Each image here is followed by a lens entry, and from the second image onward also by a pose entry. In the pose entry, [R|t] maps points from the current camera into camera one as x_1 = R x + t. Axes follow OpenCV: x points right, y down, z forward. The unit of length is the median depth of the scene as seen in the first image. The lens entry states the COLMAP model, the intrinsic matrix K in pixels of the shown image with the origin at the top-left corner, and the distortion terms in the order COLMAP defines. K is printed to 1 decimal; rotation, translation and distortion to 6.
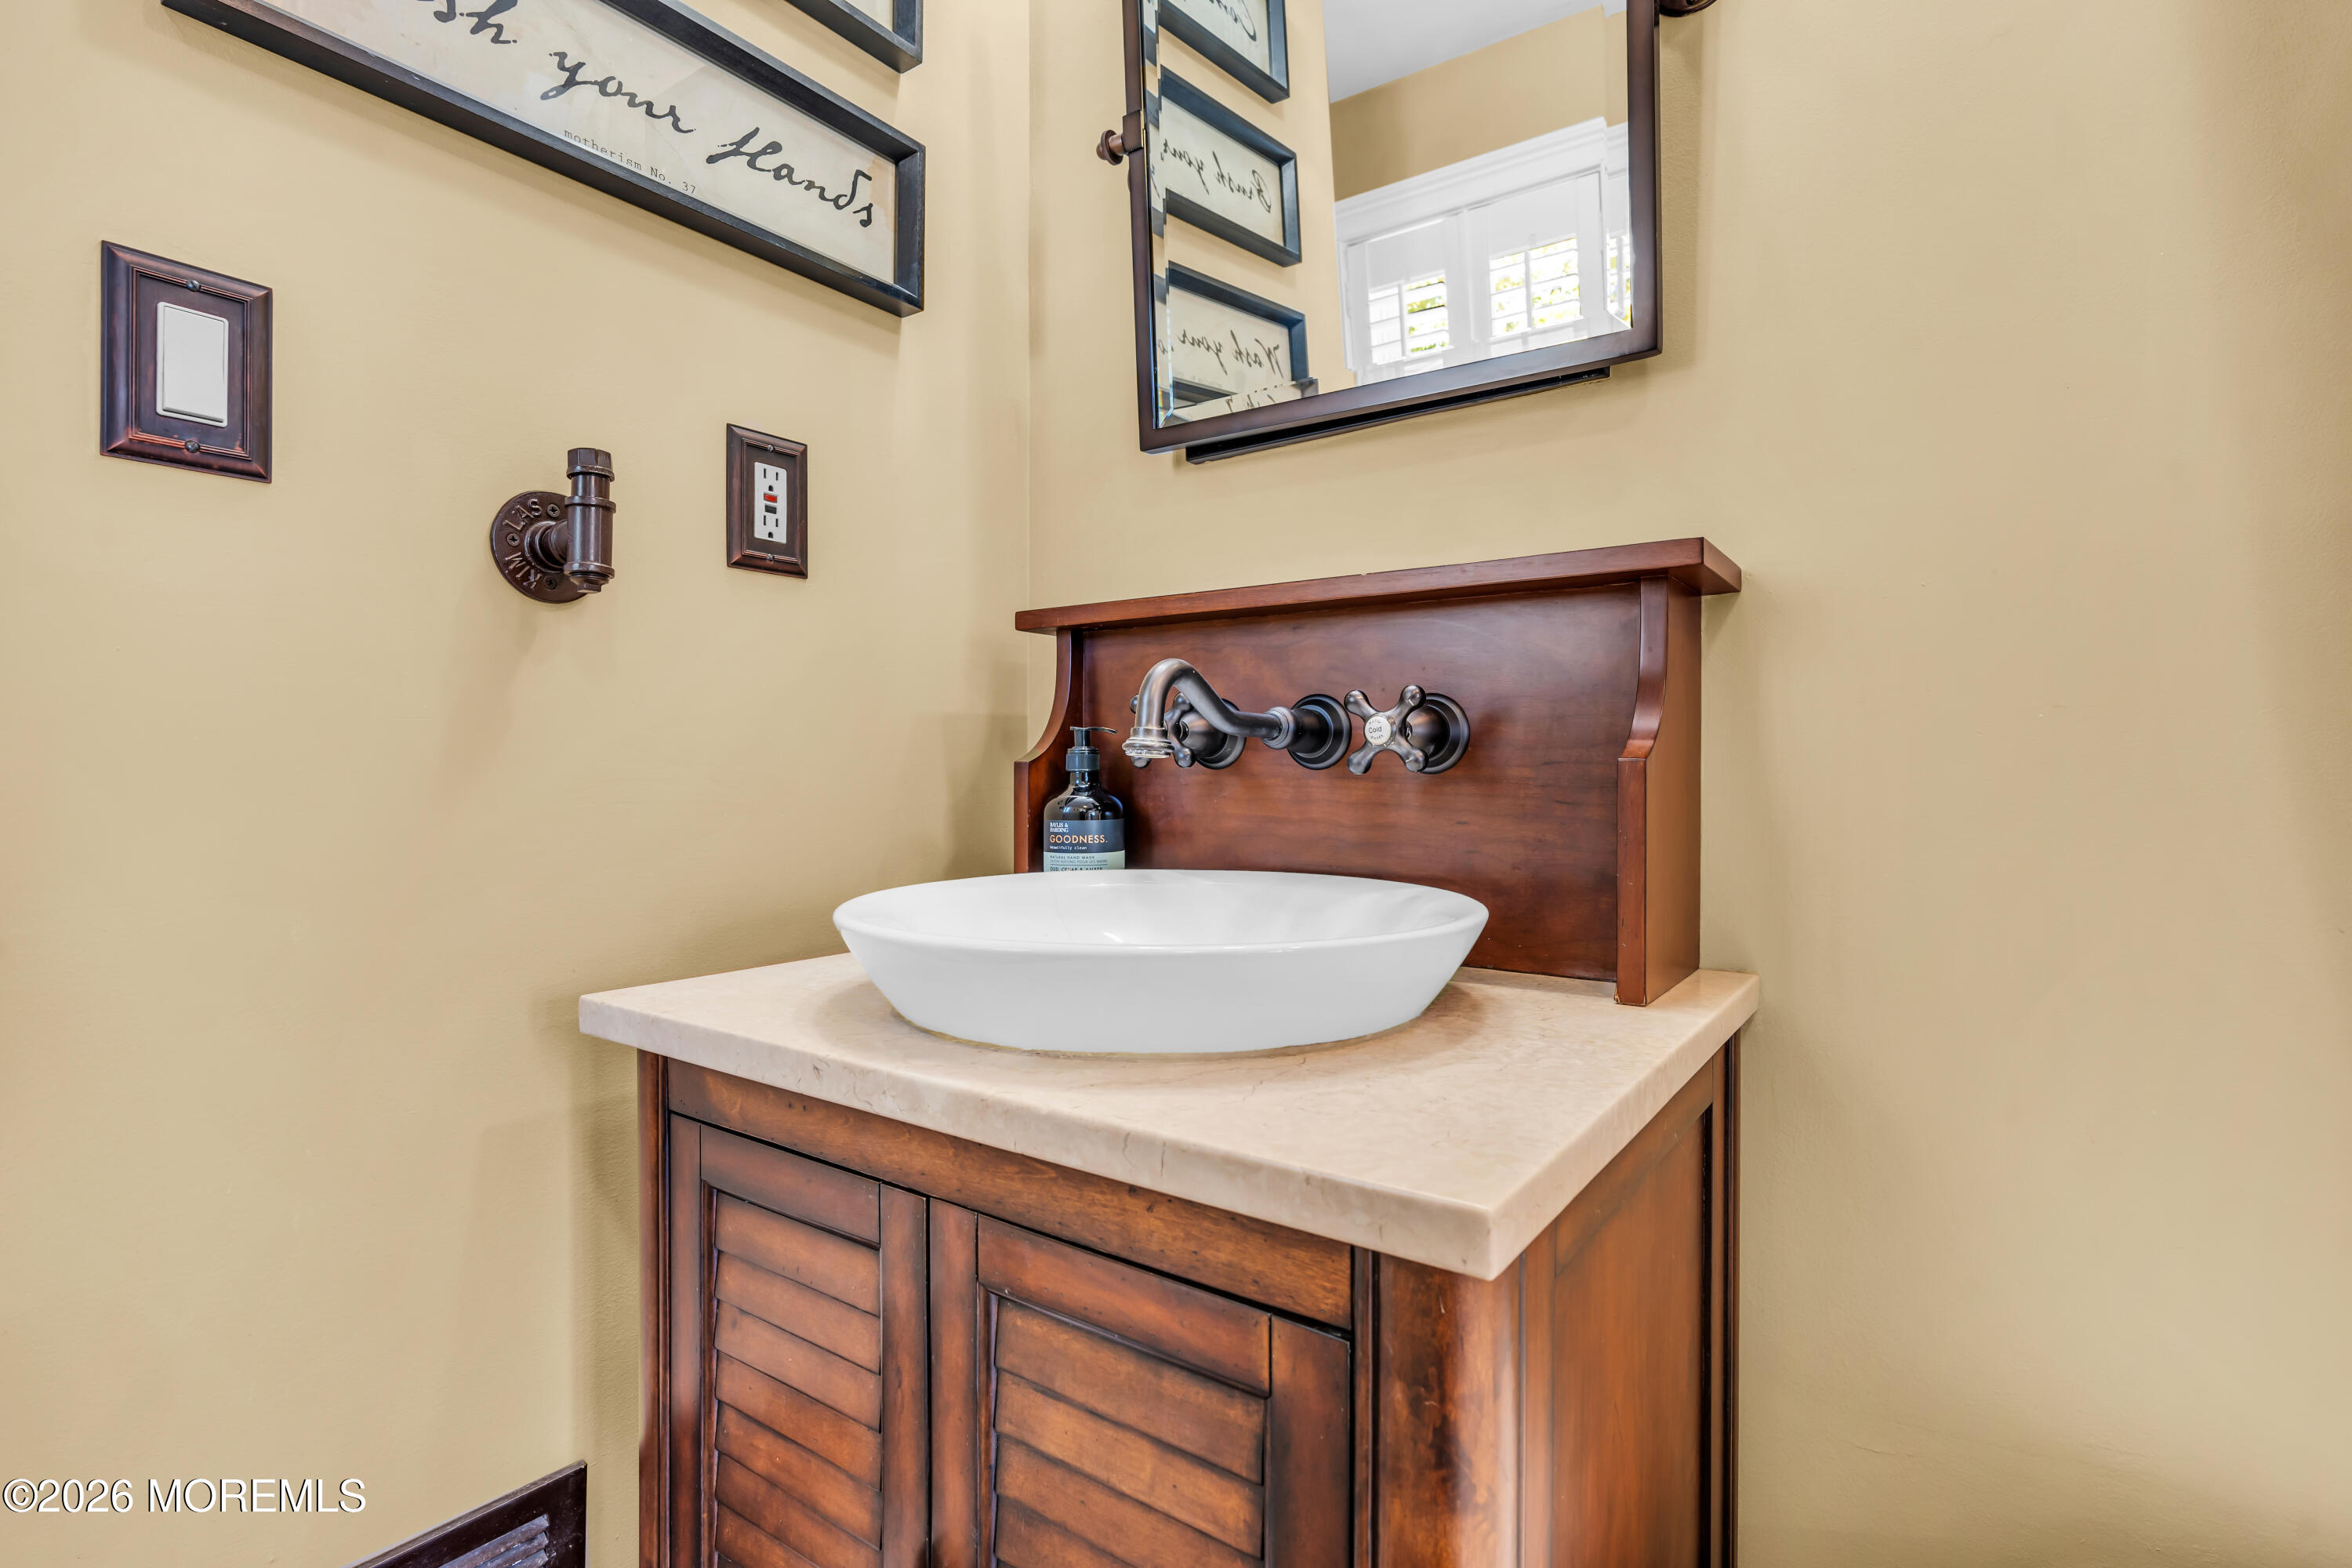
lens RADIAL K [[1138.8, 0, 1166.6], [0, 1138.8, 764.2], [0, 0, 1]] dist [-0.003346, 0.000537]
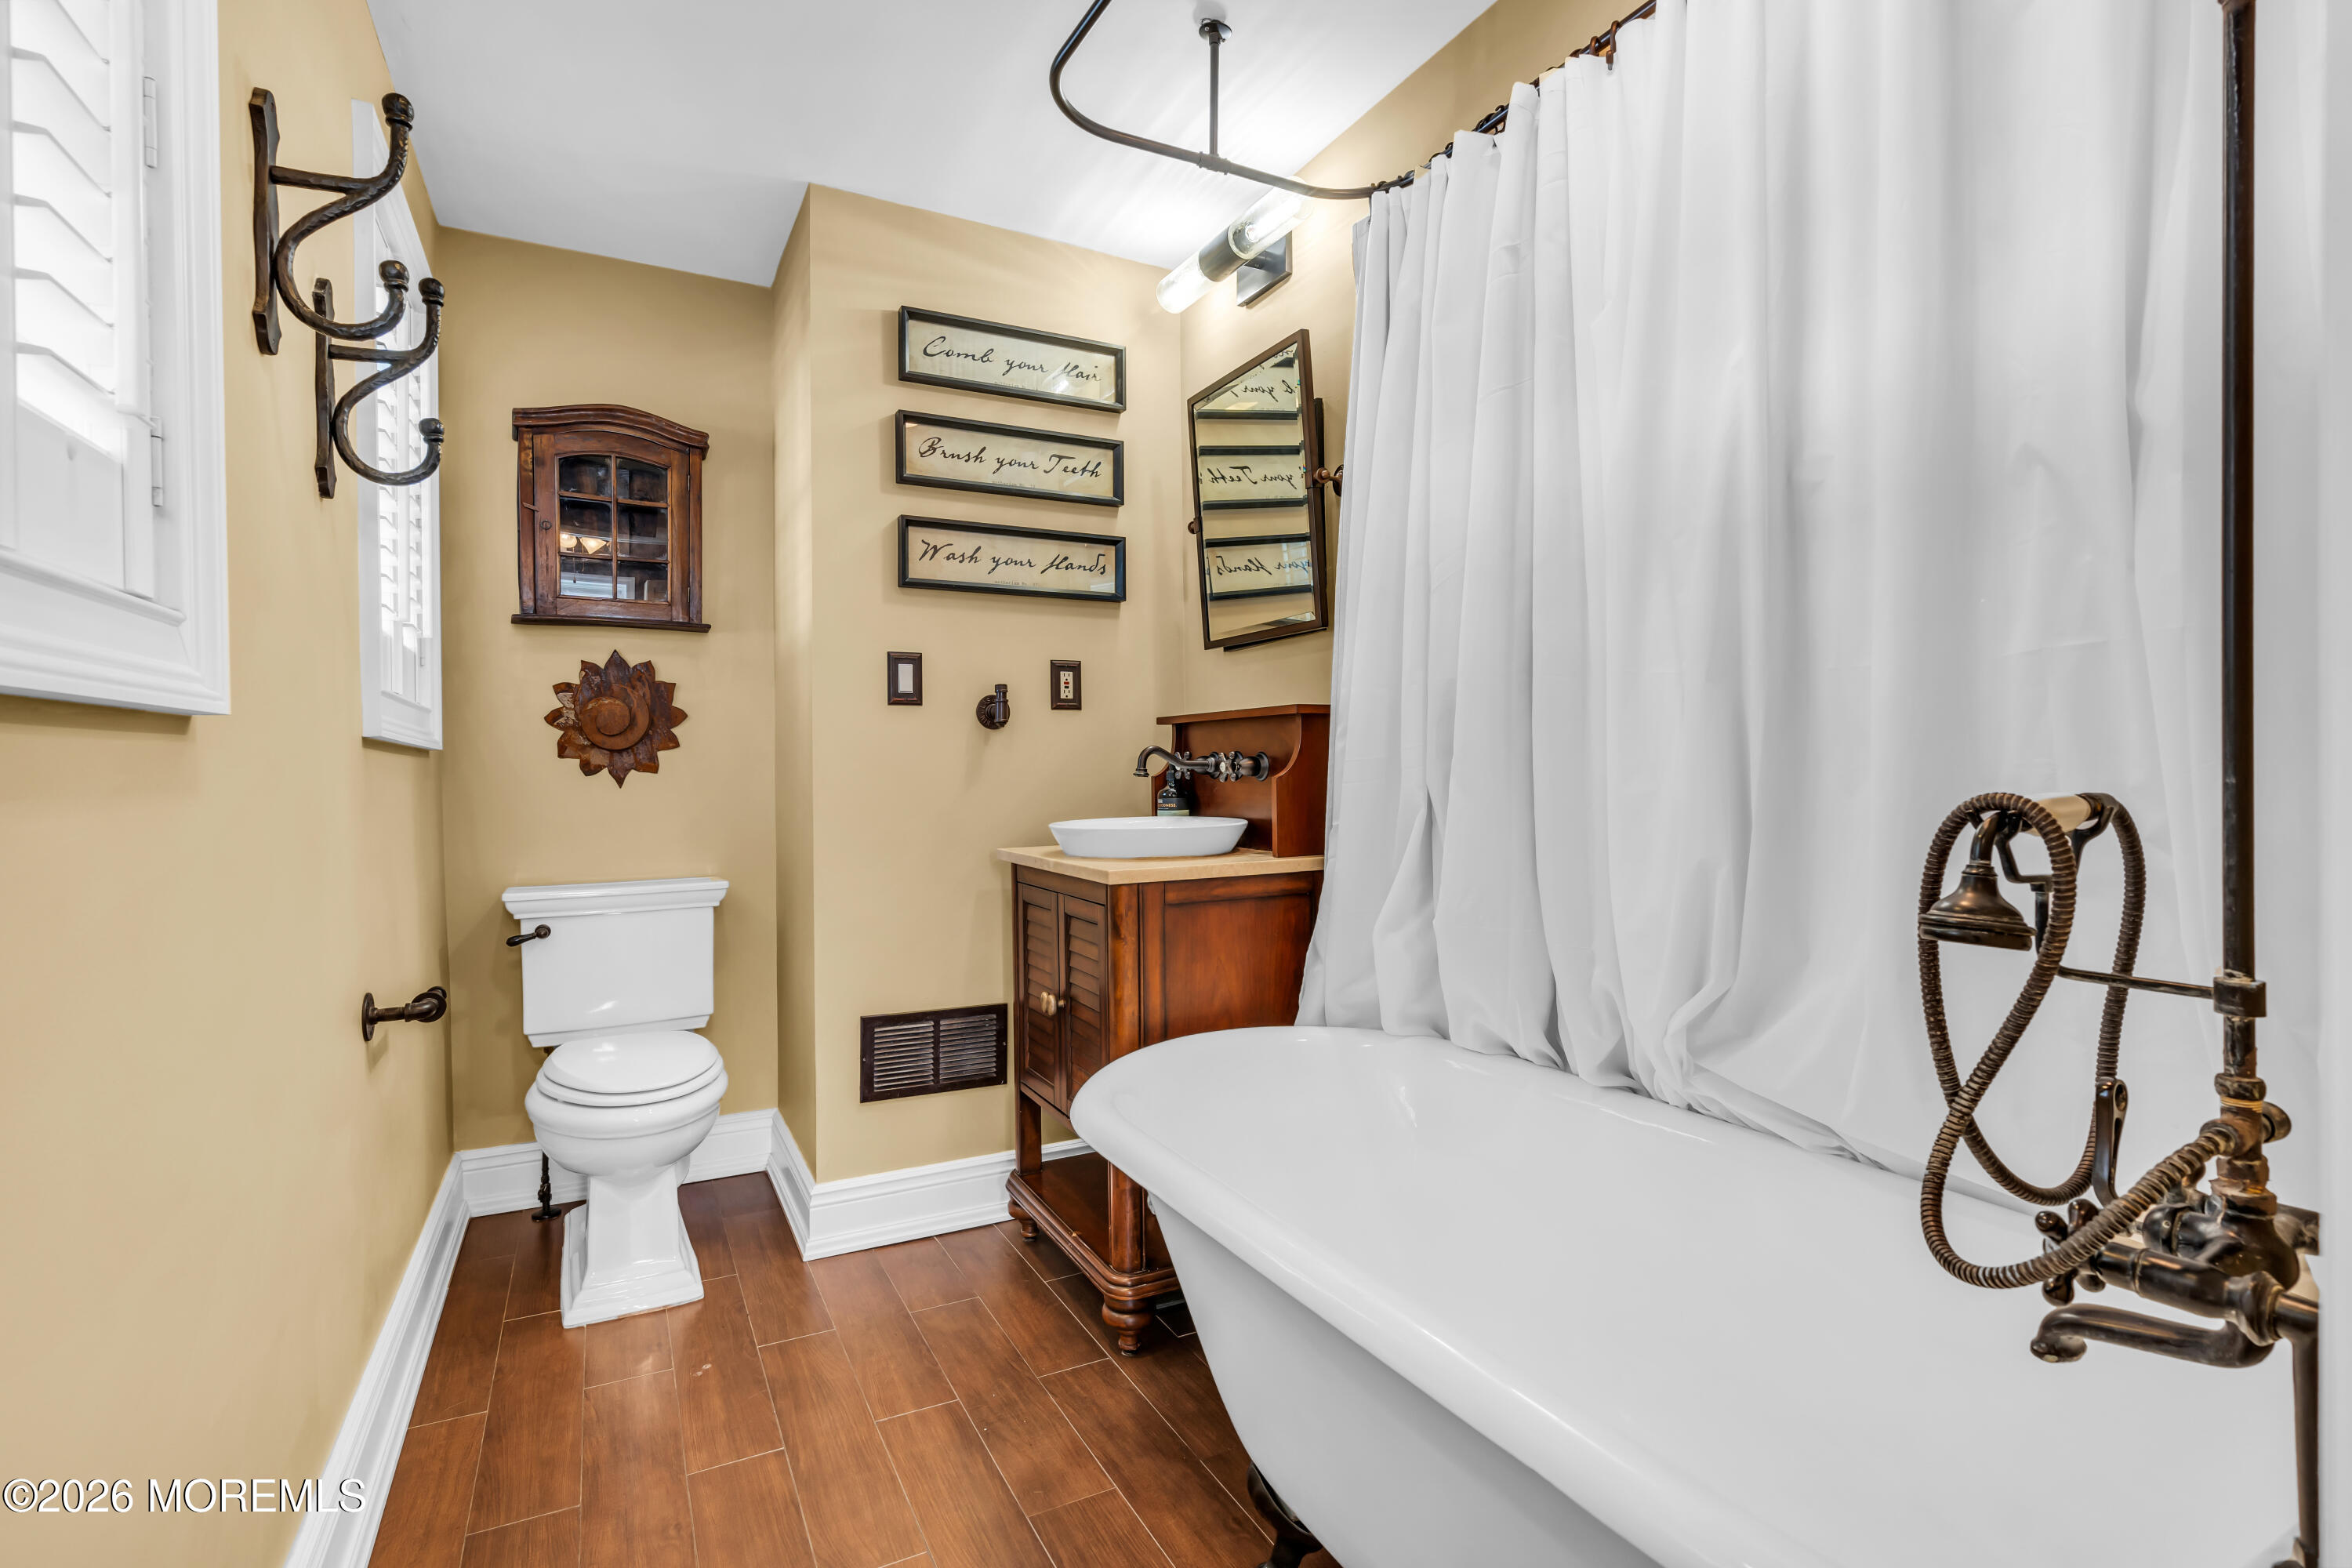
lens RADIAL K [[1081.7, 0, 1165.1], [0, 1081.7, 771.5], [0, 0, 1]] dist [-0.006676, 0.000313]
pose [[0.889270, -0.010323, -0.457265, 1.096283], [0.014650, 0.999875, 0.005918, -0.028482], [0.457147, -0.011962, 0.889311, -1.276960]]
